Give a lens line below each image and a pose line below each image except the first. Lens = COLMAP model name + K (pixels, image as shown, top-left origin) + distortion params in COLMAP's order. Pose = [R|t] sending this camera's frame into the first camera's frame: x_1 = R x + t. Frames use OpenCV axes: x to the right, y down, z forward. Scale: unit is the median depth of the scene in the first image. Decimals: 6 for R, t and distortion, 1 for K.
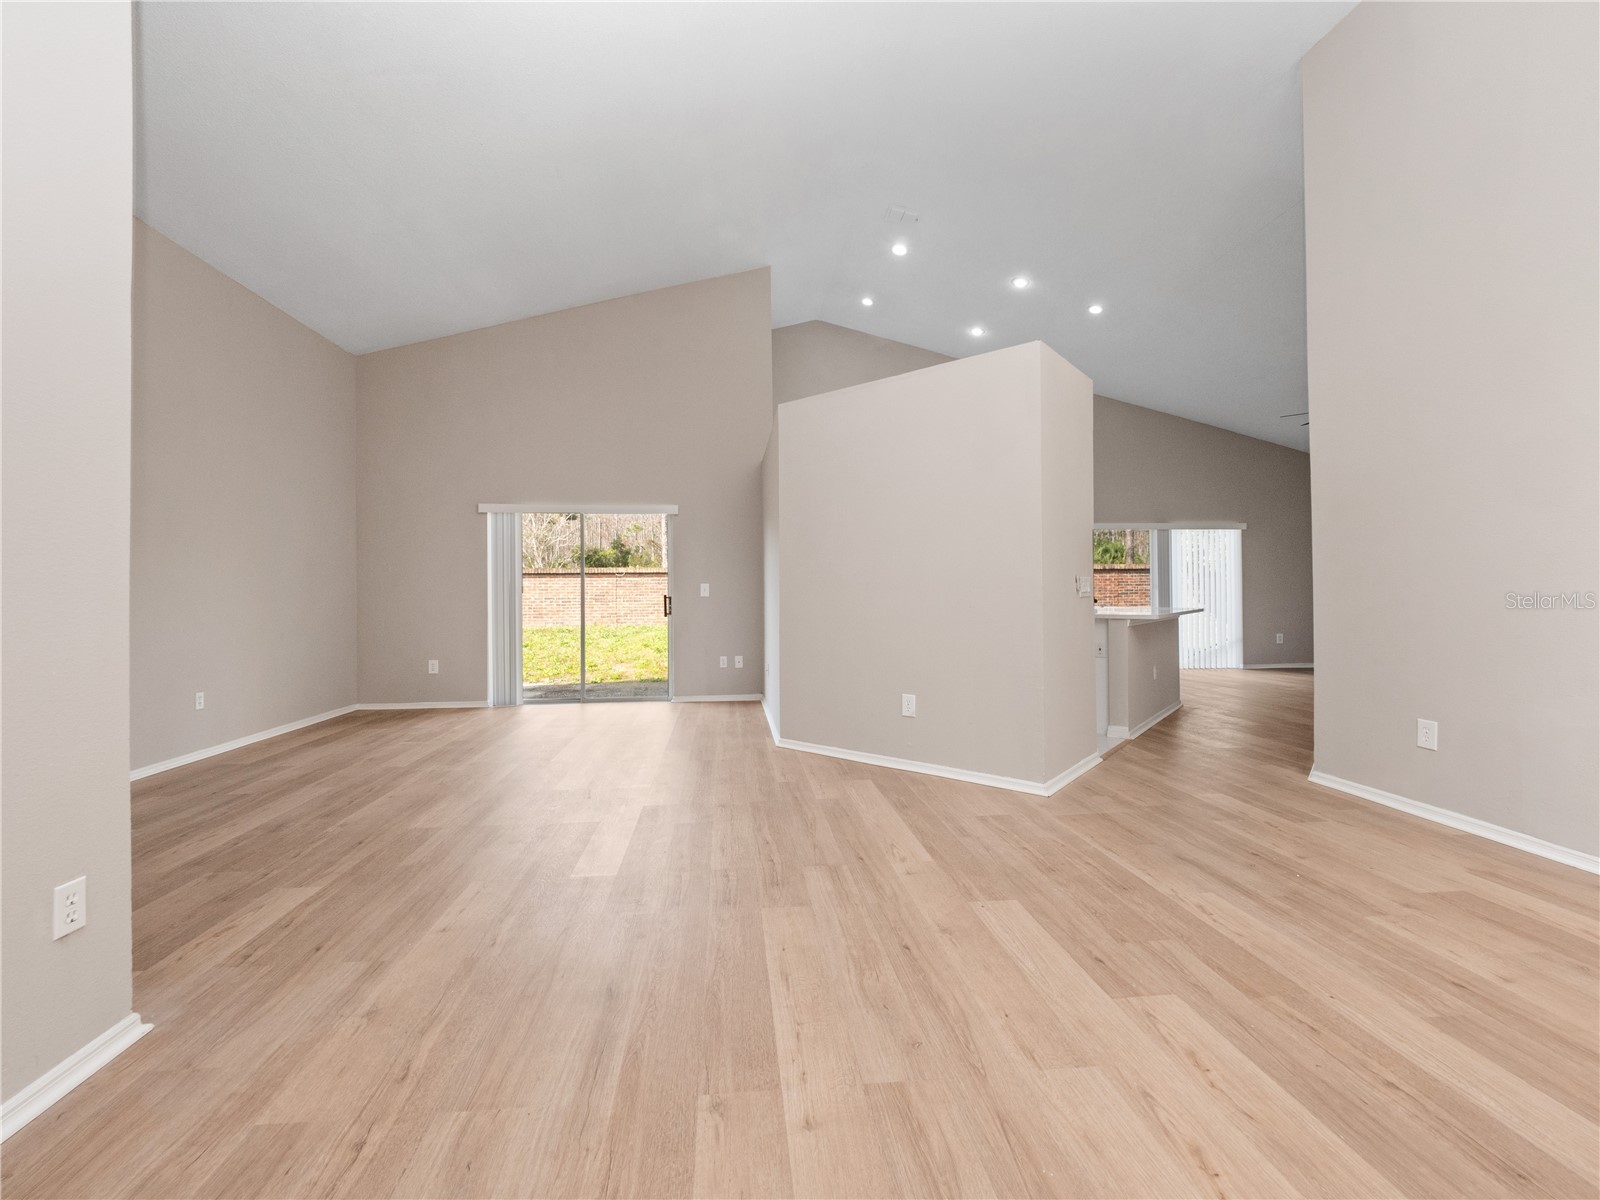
lens RADIAL K [[687.0, 0, 798.1], [0, 687.0, 591.5], [0, 0, 1]] dist [-0.005753, -0.000990]
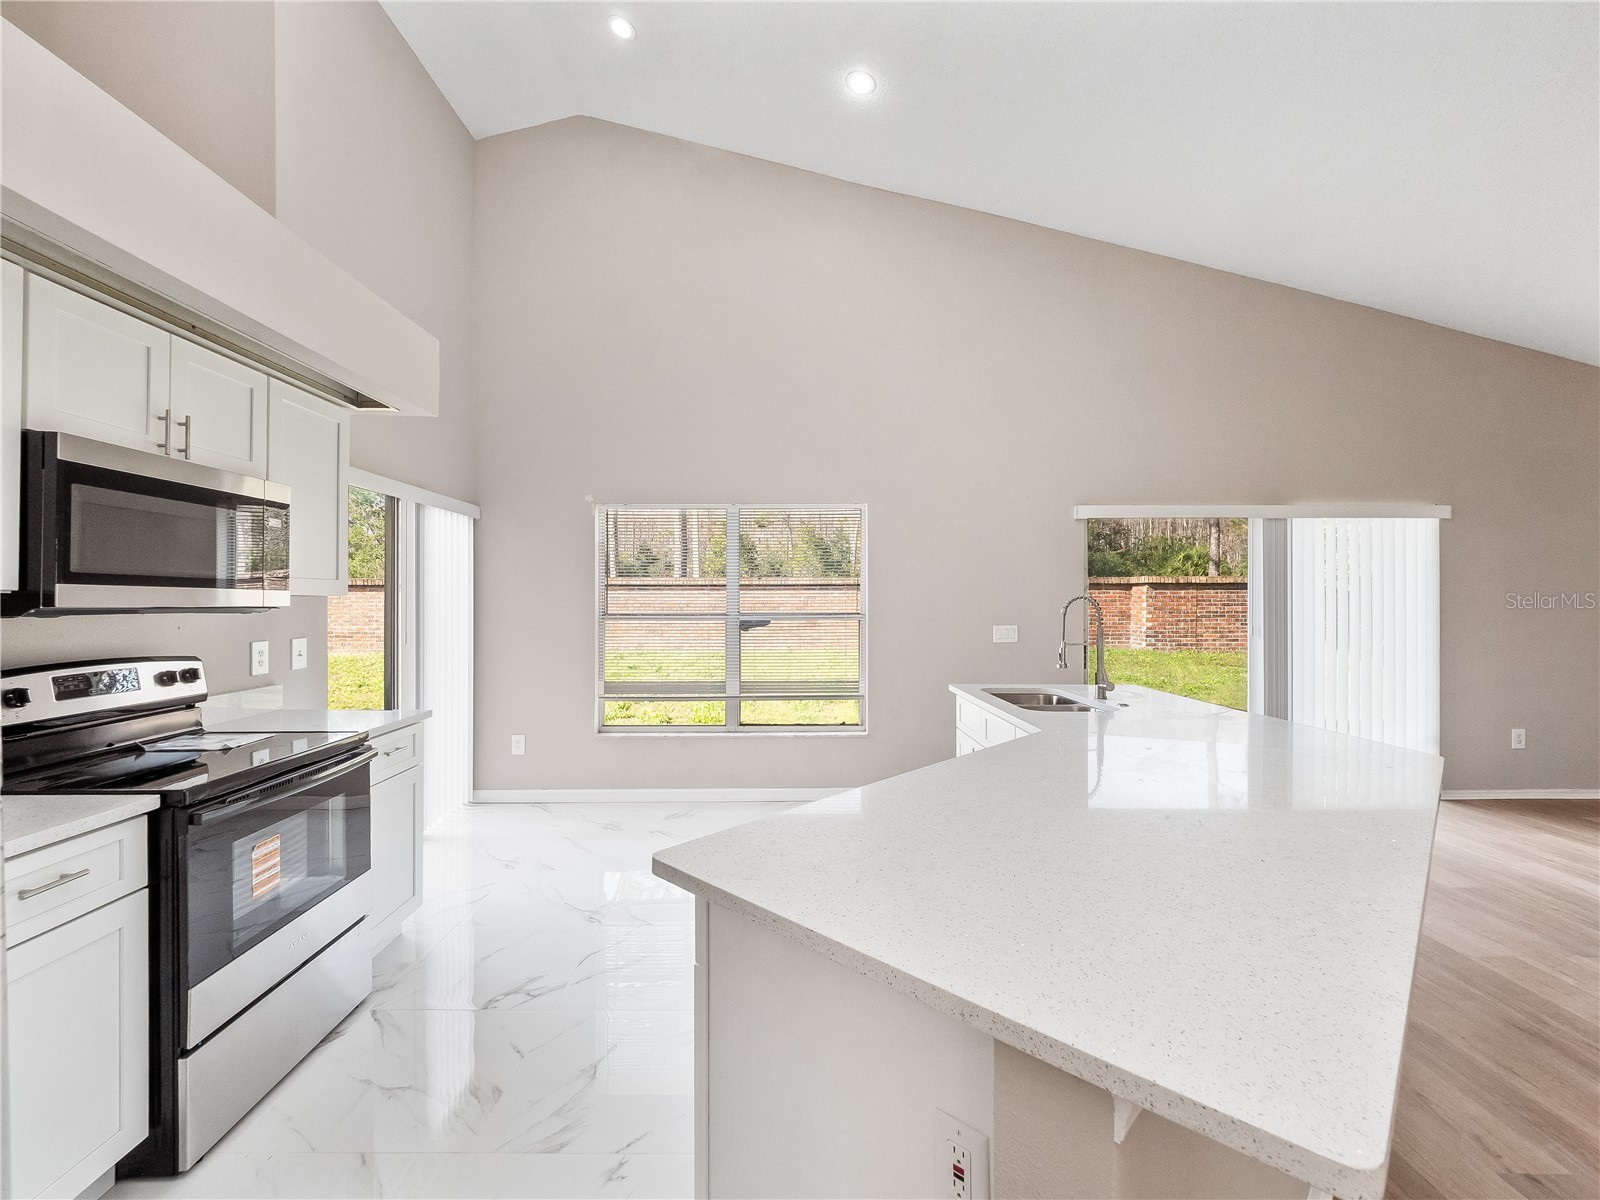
lens RADIAL K [[687.0, 0, 806.5], [0, 687.0, 602.0], [0, 0, 1]] dist [-0.005753, -0.000990]
pose [[0.995932, 0.008595, -0.089703, 0.237087], [-0.007943, 0.999939, 0.007621, -0.029882], [0.089763, -0.006877, 0.995939, 0.472776]]
